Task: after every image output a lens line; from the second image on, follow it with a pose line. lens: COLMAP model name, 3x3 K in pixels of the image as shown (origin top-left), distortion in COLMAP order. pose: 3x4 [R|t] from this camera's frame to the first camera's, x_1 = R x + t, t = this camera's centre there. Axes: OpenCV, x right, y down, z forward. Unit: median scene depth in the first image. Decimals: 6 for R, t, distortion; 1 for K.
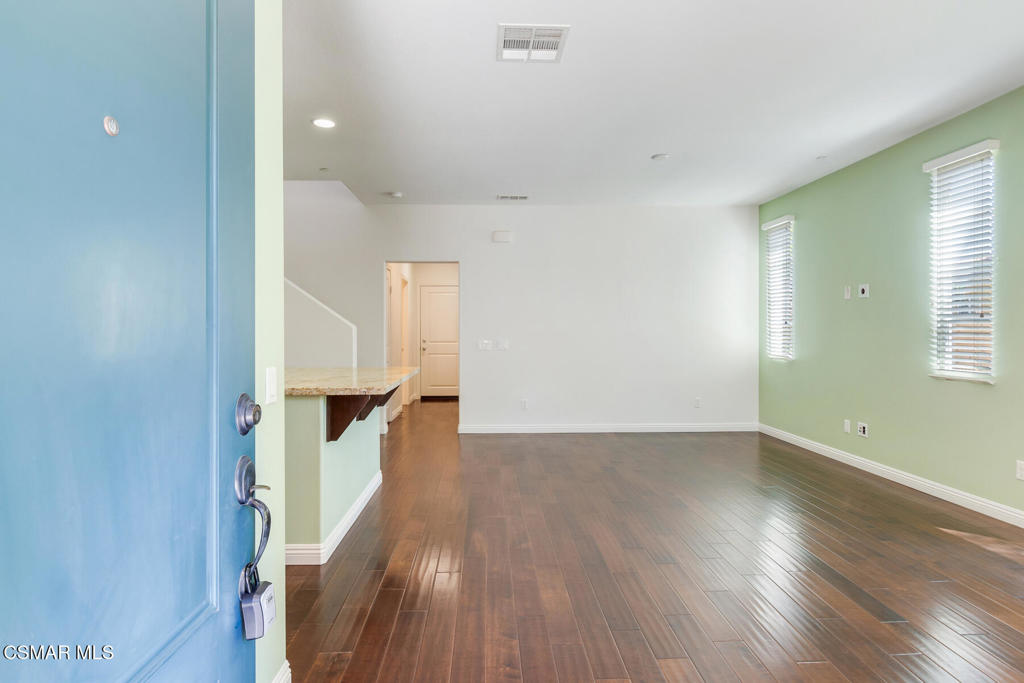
lens RADIAL K [[527.9, 0, 505.6], [0, 527.9, 338.0], [0, 0, 1]] dist [-0.001449, -0.001975]
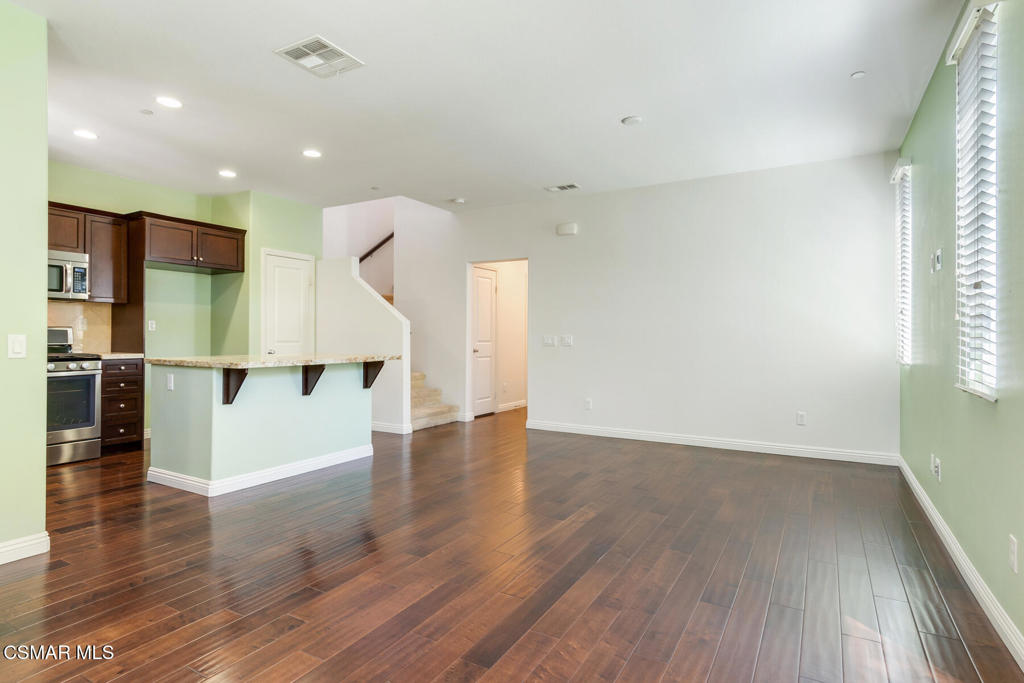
lens RADIAL K [[536.7, 0, 508.9], [0, 536.7, 336.5], [0, 0, 1]] dist [0.003340, 0.000092]
pose [[0.847070, 0.004332, -0.531464, 0.469801], [-0.010993, 0.999896, -0.009371, 0.017102], [0.531368, 0.013780, 0.847029, 0.123896]]
